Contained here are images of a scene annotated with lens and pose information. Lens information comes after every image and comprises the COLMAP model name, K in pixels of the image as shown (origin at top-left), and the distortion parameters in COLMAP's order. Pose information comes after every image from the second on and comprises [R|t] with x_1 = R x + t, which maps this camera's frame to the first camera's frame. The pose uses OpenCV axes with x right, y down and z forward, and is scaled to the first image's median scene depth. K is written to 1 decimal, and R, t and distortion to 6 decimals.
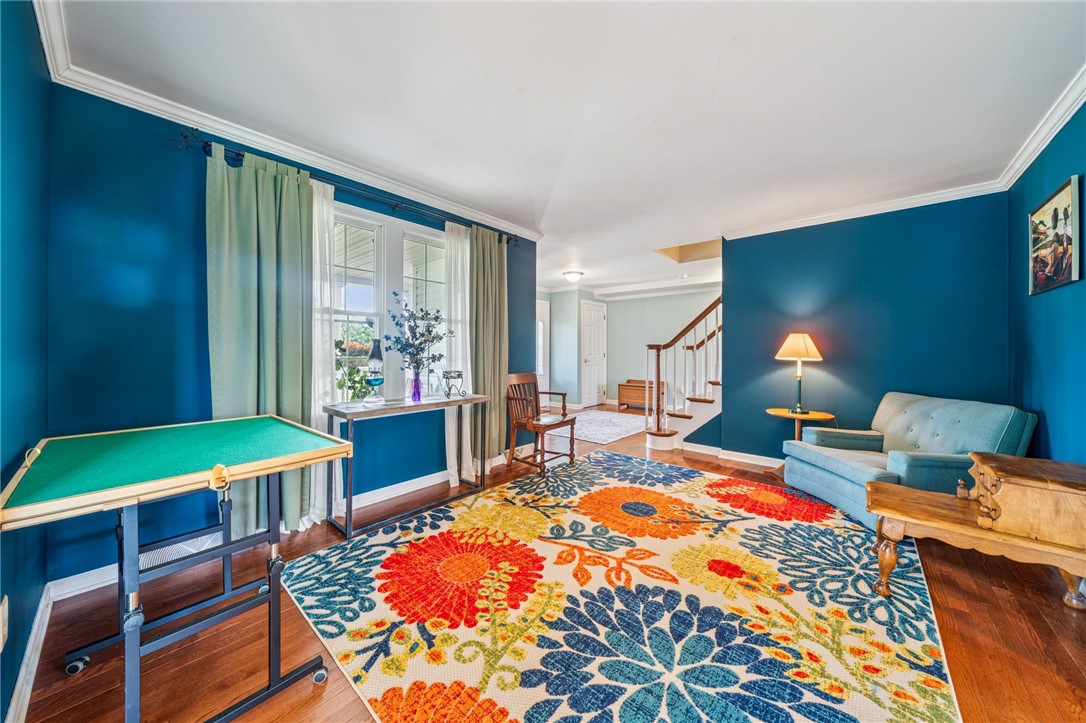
lens RADIAL K [[371.2, 0, 547.5], [0, 371.2, 352.1], [0, 0, 1]] dist [-0.004575, 0.000220]
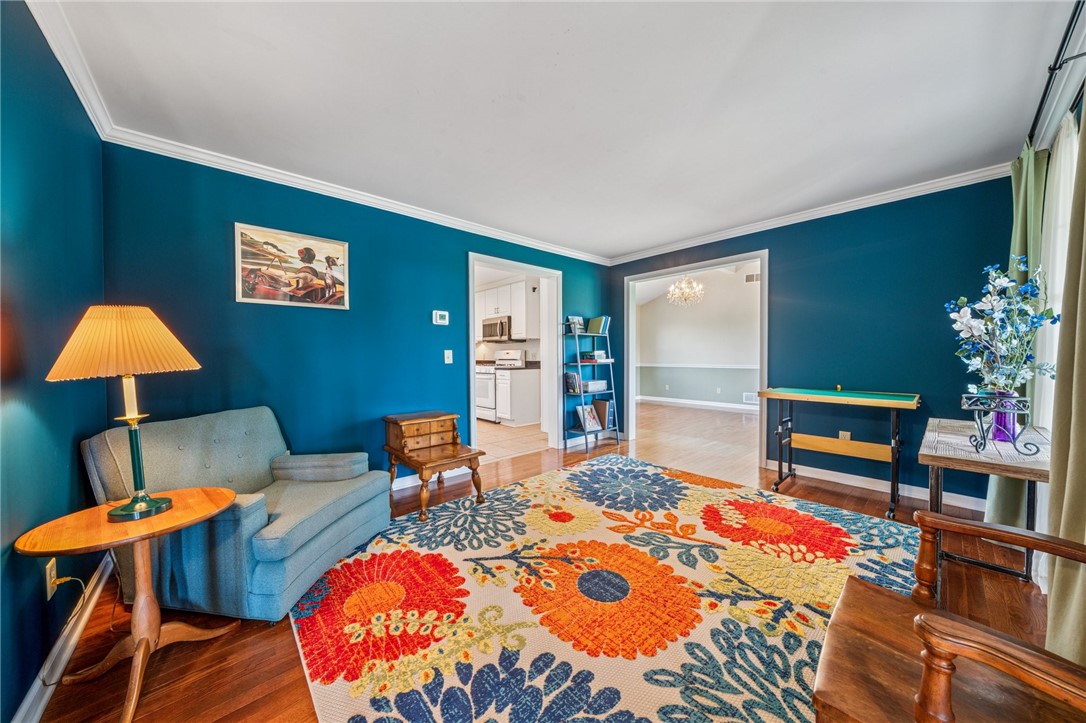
lens RADIAL K [[371.2, 0, 546.4], [0, 371.2, 362.2], [0, 0, 1]] dist [-0.004575, 0.000220]
pose [[-0.992157, -0.001523, 0.124992, 0.304251], [0.000706, 0.999842, 0.017783, 0.001827], [-0.124999, 0.017732, -0.991998, 1.927893]]
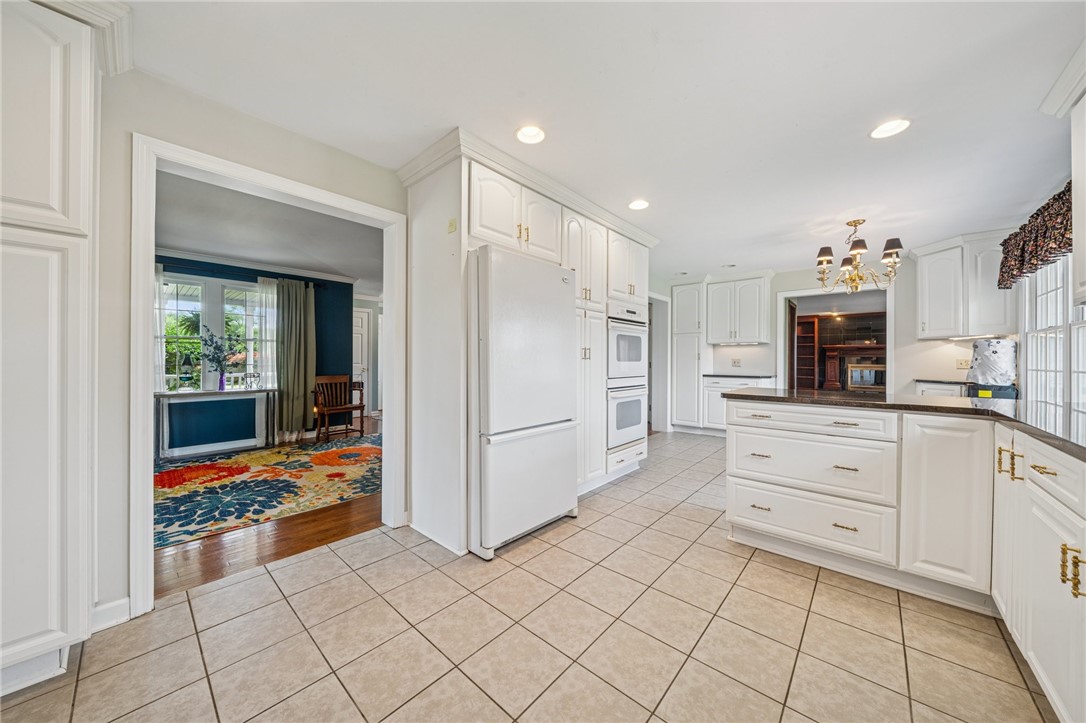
lens RADIAL K [[371.2, 0, 544.2], [0, 371.2, 358.5], [0, 0, 1]] dist [-0.004575, 0.000220]
pose [[0.999703, -0.004566, -0.023941, 1.317084], [0.004479, 0.999983, -0.003706, 0.002159], [0.023958, 0.003598, 0.999707, -0.715404]]
